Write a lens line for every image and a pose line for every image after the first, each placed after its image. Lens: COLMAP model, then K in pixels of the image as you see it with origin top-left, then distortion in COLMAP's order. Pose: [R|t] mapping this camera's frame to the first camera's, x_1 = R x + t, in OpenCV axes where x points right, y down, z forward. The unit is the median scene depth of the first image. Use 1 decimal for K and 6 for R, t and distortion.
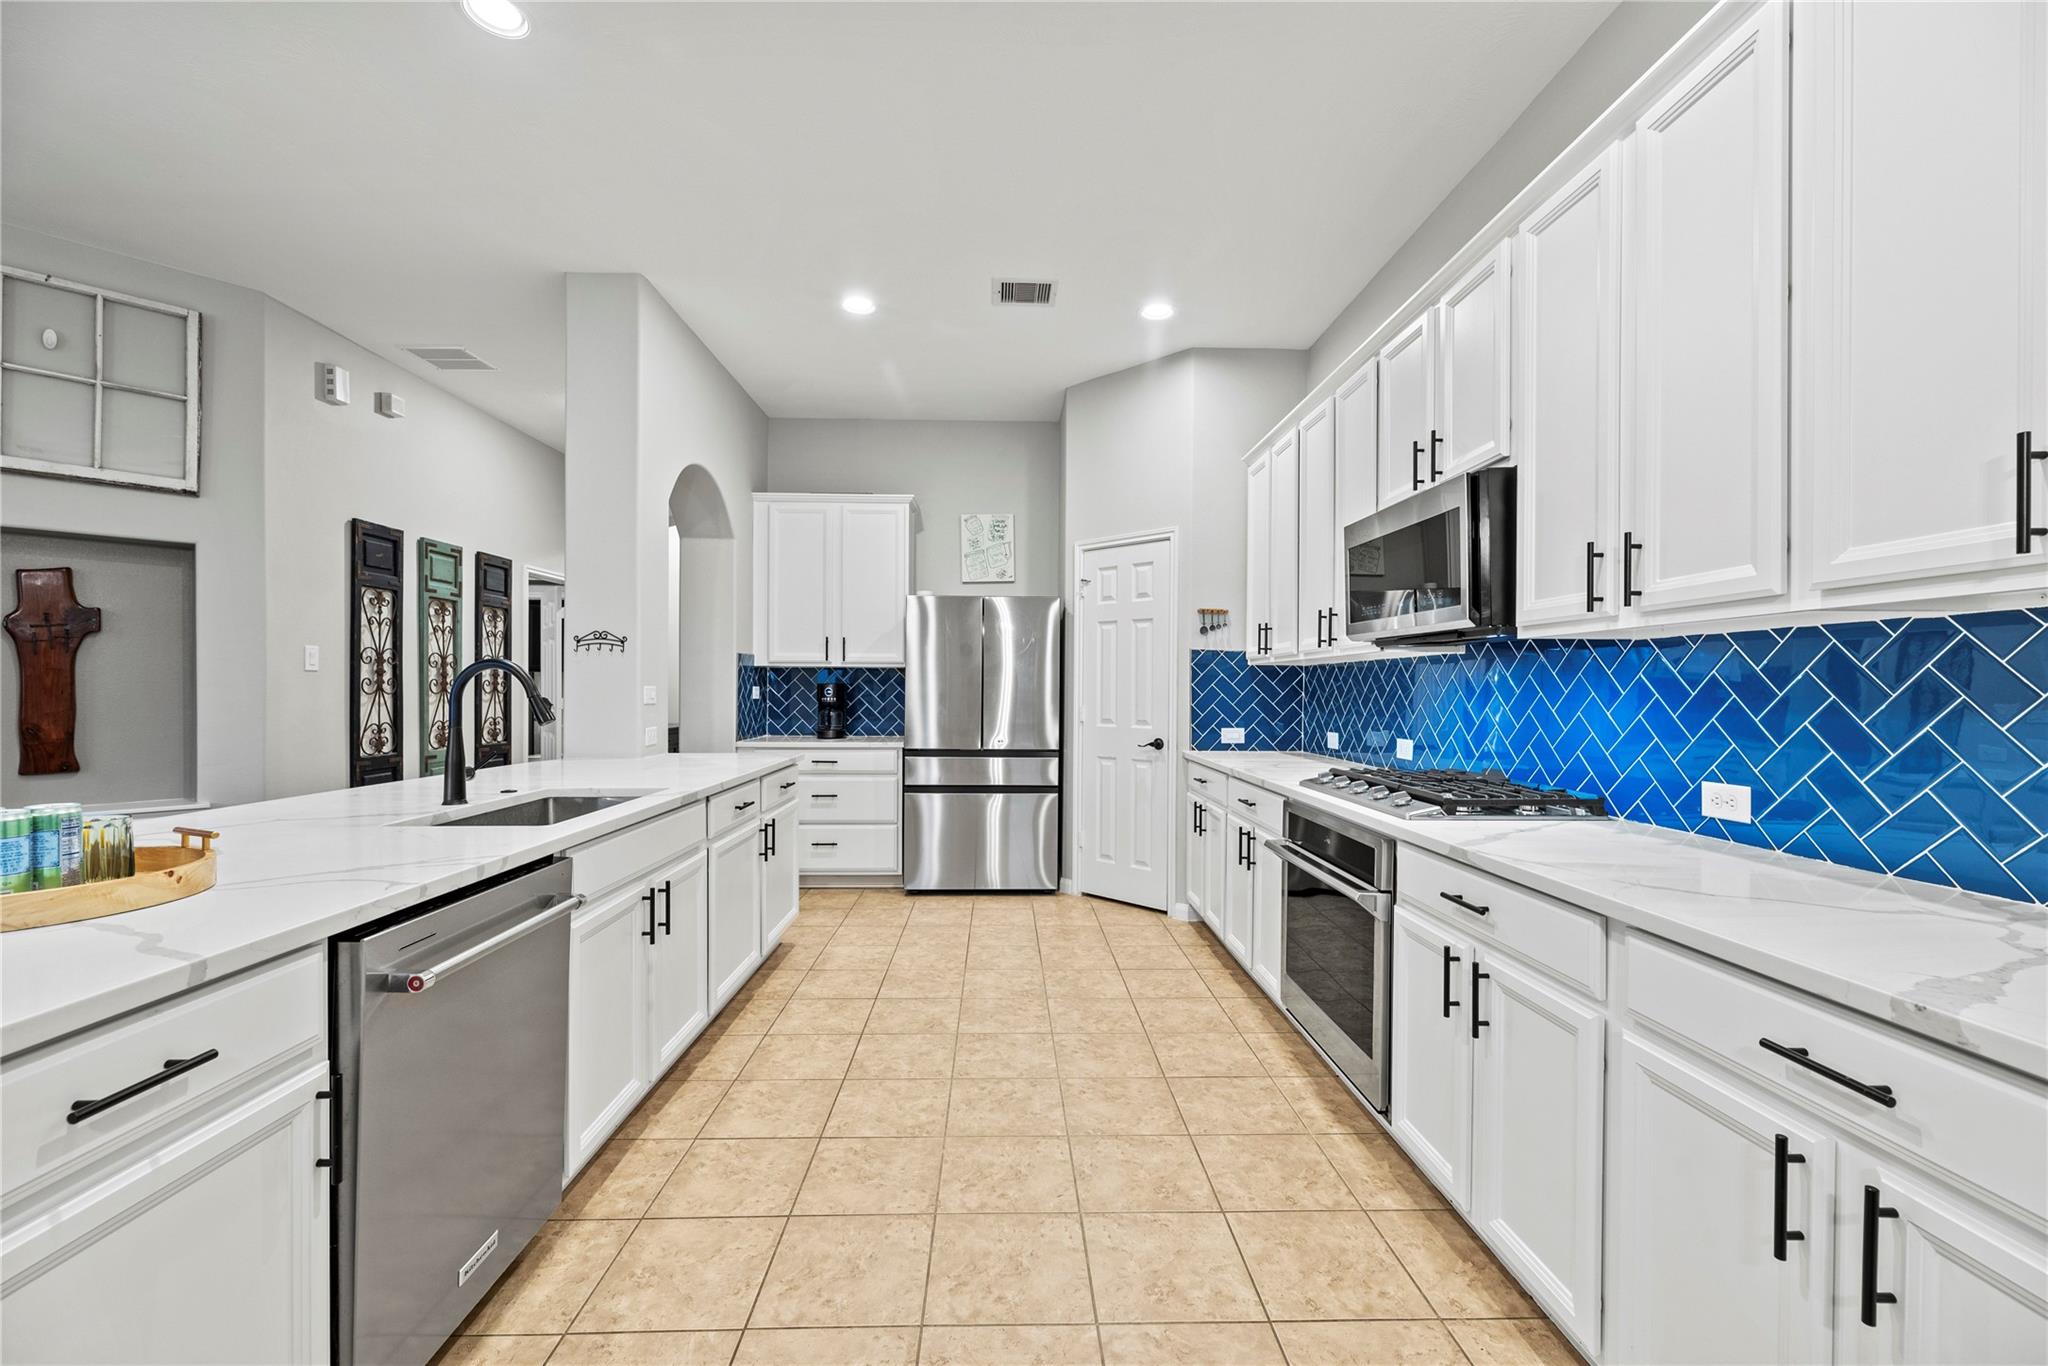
lens RADIAL K [[826.9, 0, 1025.6], [0, 826.9, 688.4], [0, 0, 1]] dist [0.001596, 0.000189]
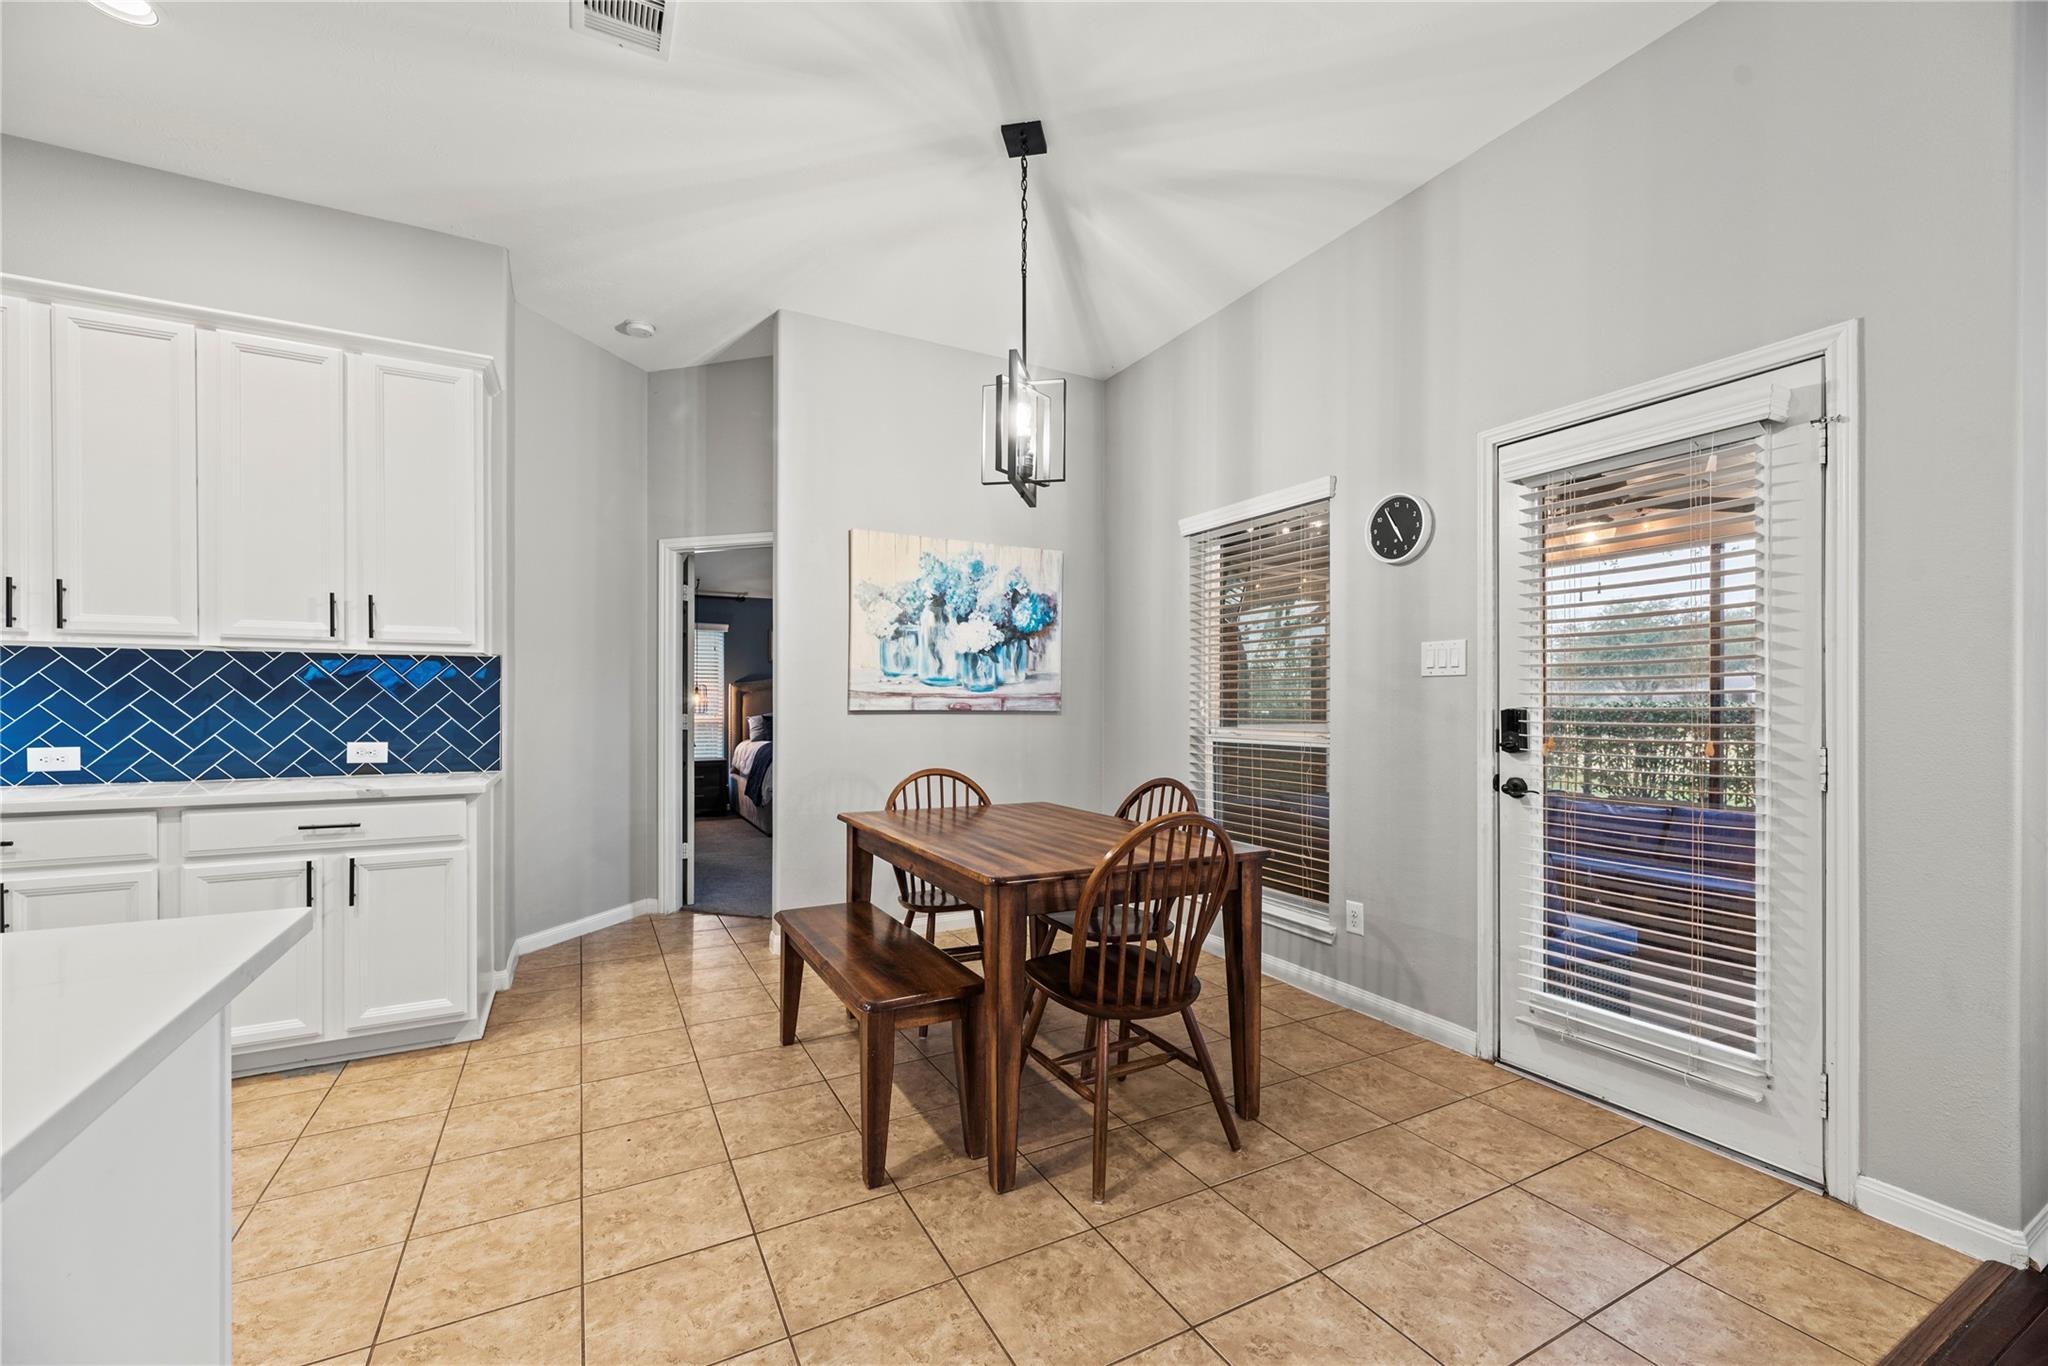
lens RADIAL K [[827.2, 0, 1018.1], [0, 827.2, 708.3], [0, 0, 1]] dist [0.002400, 0.000292]
pose [[-0.443063, -0.009958, 0.896435, -0.669117], [-0.004633, 0.999950, 0.008818, 0.011894], [-0.896478, -0.000246, -0.443088, 0.051307]]
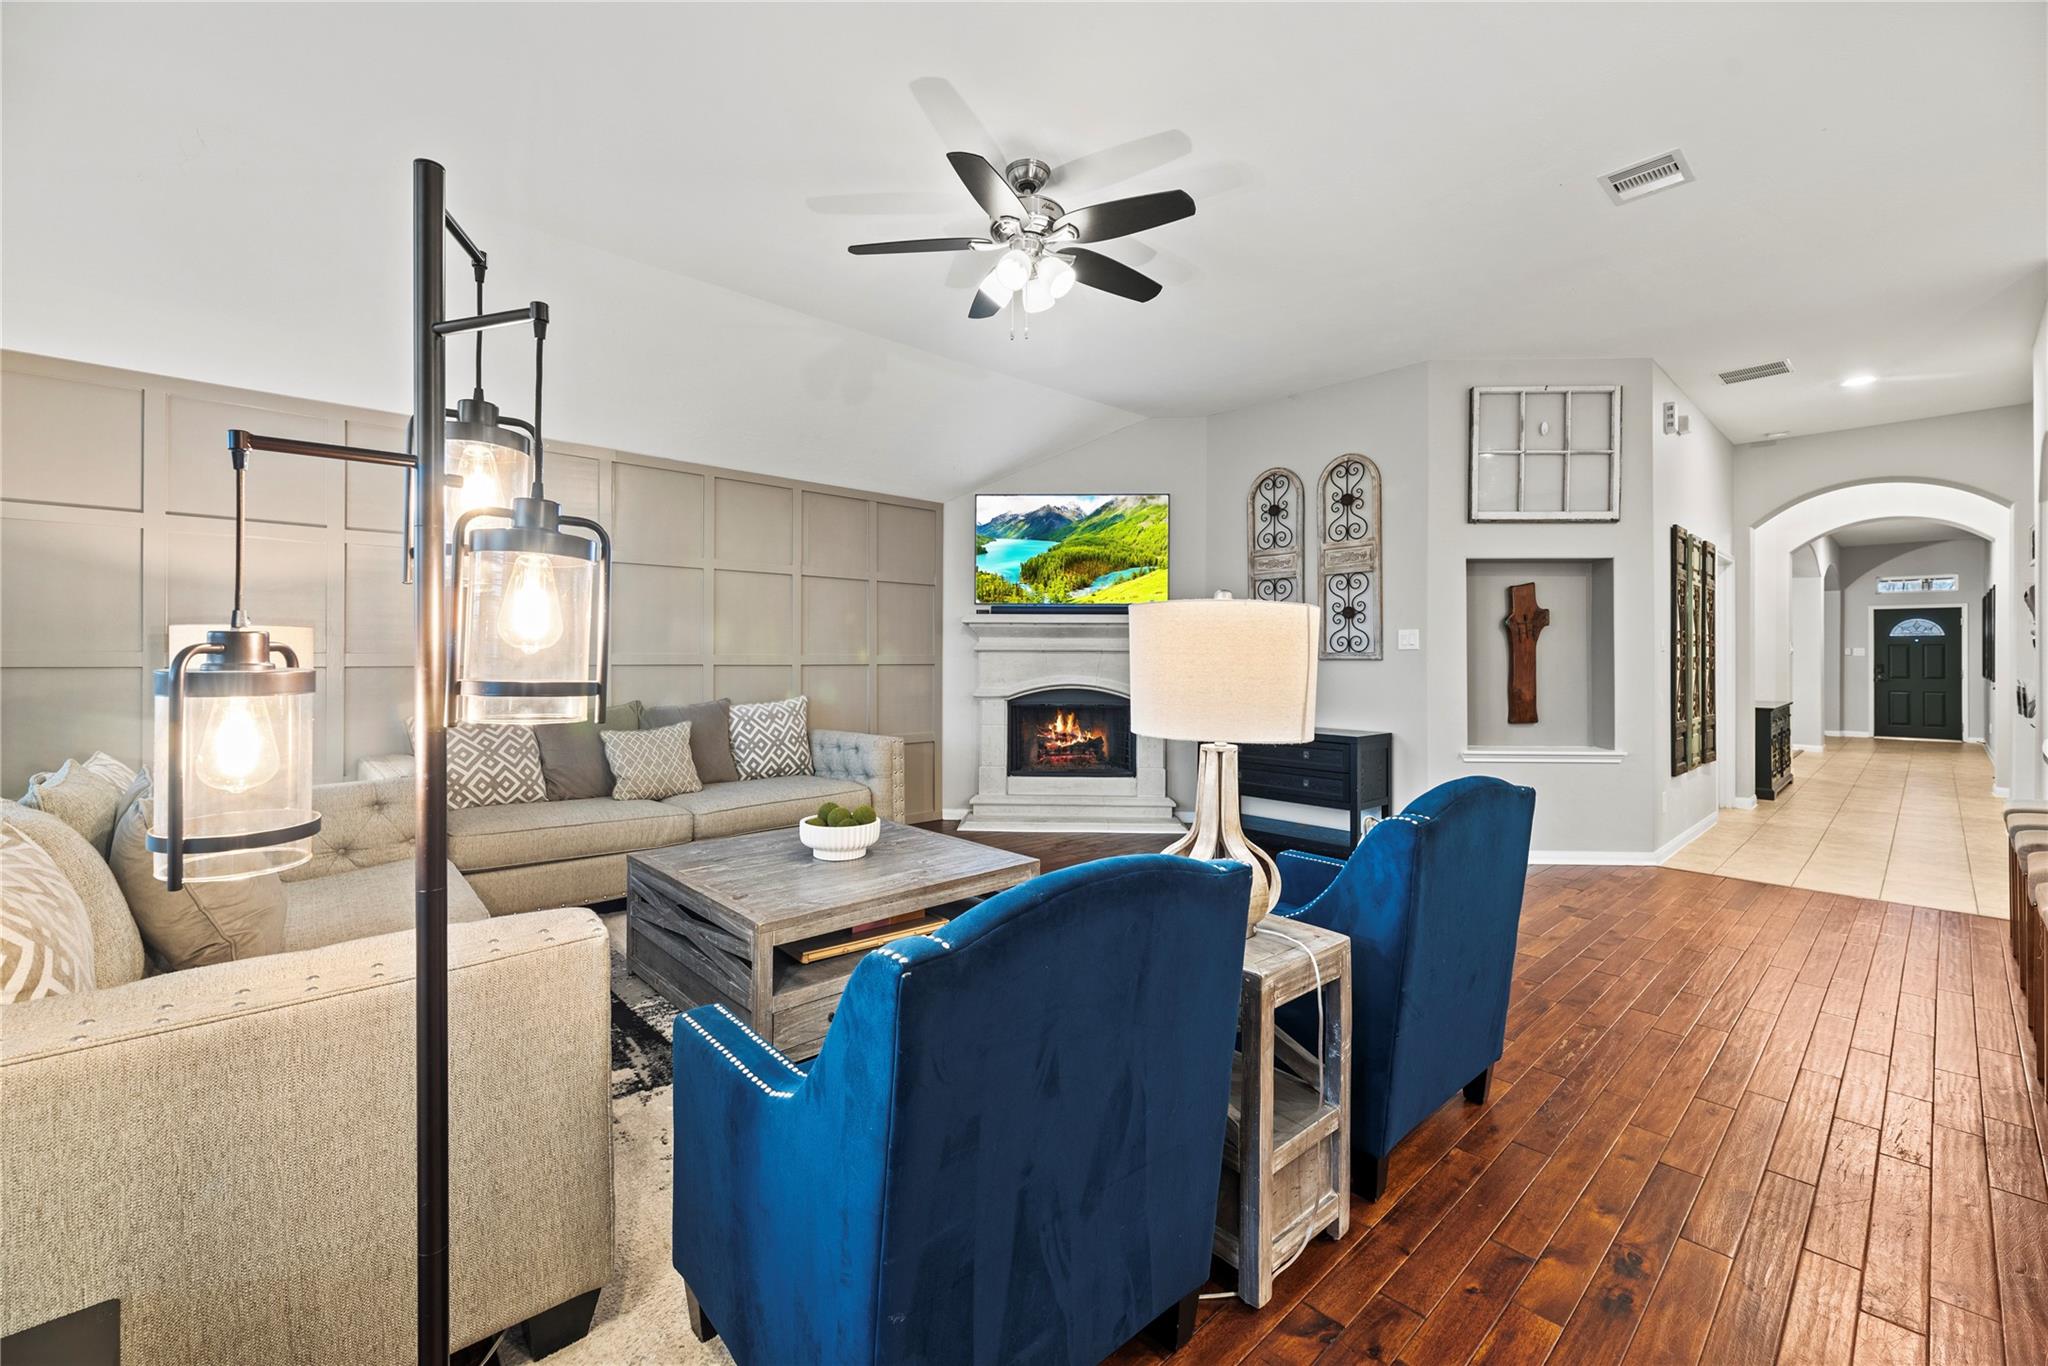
lens RADIAL K [[831.7, 0, 1019.5], [0, 831.7, 653.1], [0, 0, 1]] dist [0.002612, 0.000544]
pose [[0.653397, -0.007303, -0.756980, -0.638544], [0.000319, 0.999956, -0.009372, -0.008214], [0.757015, 0.005882, 0.653371, -0.642336]]
